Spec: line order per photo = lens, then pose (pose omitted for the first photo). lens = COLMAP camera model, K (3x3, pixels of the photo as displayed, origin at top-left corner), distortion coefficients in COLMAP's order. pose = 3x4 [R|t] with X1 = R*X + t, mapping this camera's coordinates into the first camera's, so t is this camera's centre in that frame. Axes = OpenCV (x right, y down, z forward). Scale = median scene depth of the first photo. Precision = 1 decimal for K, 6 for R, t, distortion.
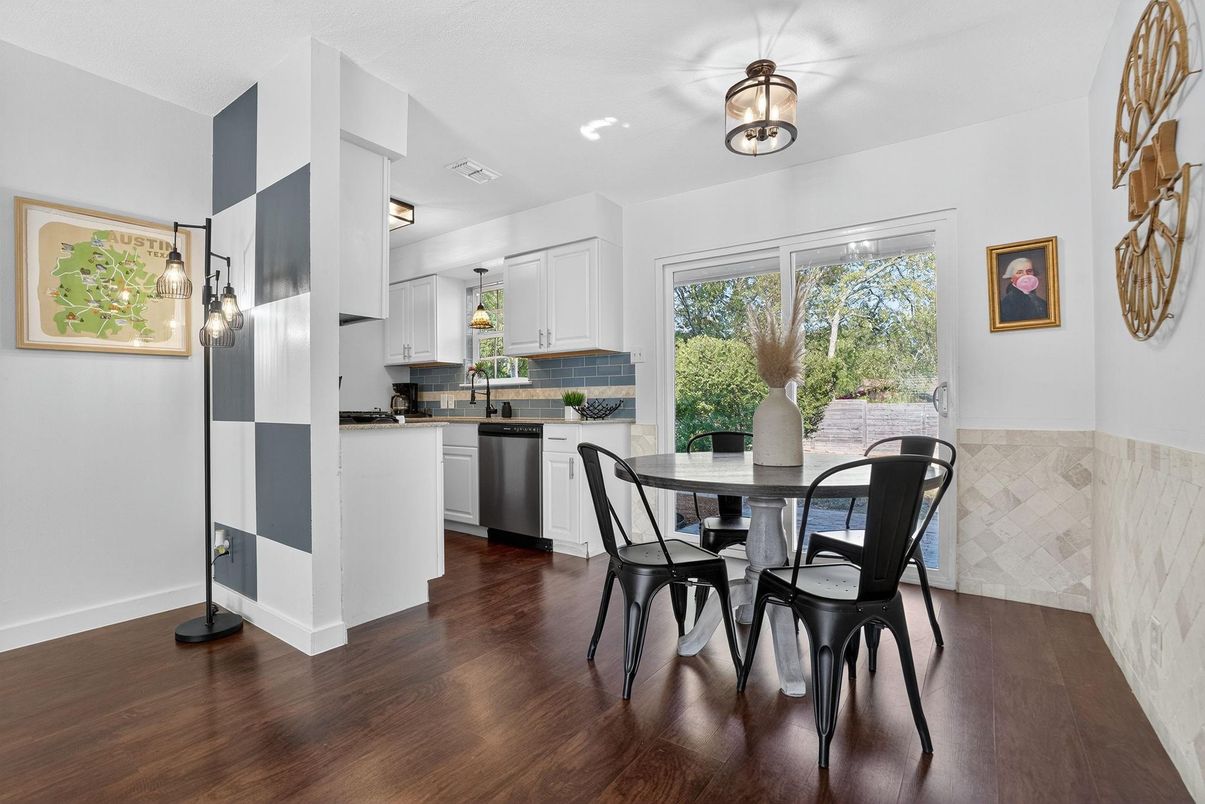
lens RADIAL K [[556.3, 0, 602.6], [0, 556.3, 402.8], [0, 0, 1]] dist [-0.037080, 0.008765]
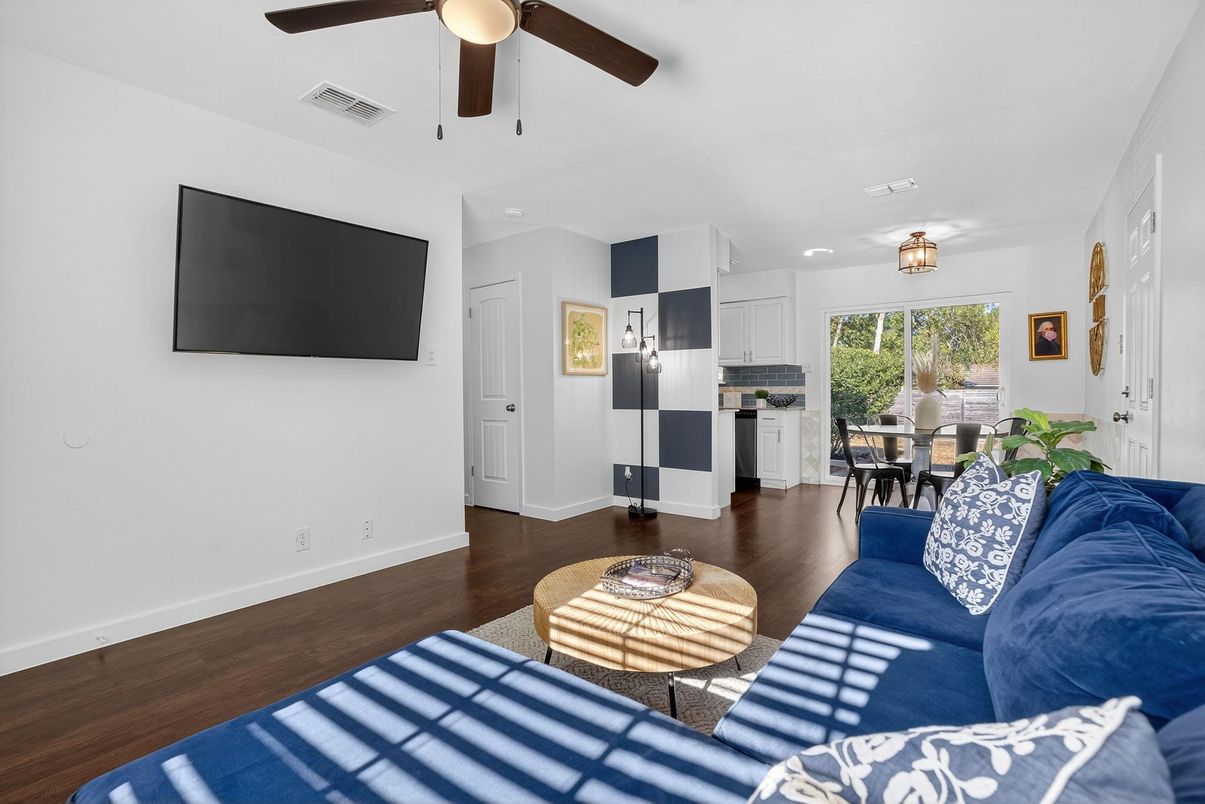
lens RADIAL K [[556.3, 0, 606.3], [0, 556.3, 400.8], [0, 0, 1]] dist [-0.037080, 0.008765]
pose [[0.999800, -0.001909, -0.019903, -0.517110], [0.002392, 0.999703, 0.024255, -0.030174], [0.019851, -0.024298, 0.999508, -0.660581]]
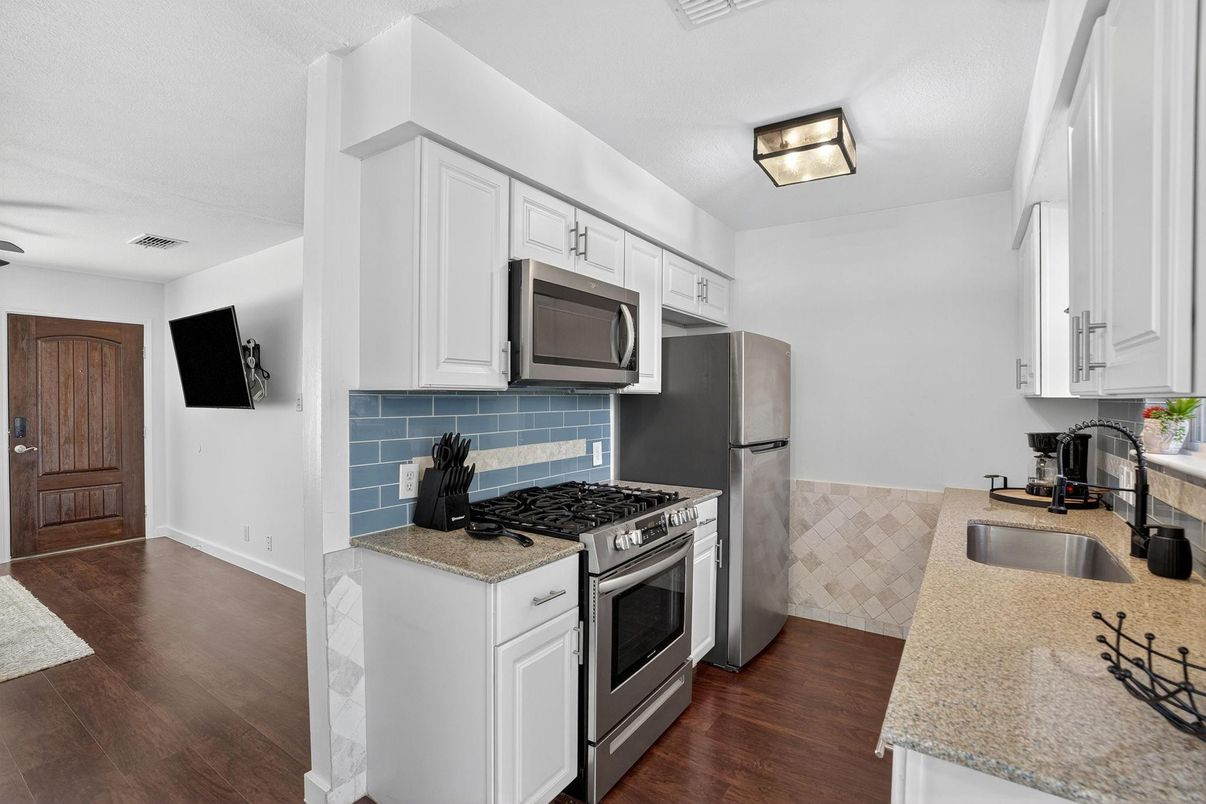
lens RADIAL K [[556.8, 0, 607.4], [0, 556.8, 399.1], [0, 0, 1]] dist [-0.037080, 0.008765]
pose [[0.040108, 0.013652, -0.999102, 0.161591], [-0.001761, 0.999906, 0.013592, -0.099873], [0.999194, 0.001214, 0.040128, 0.805964]]
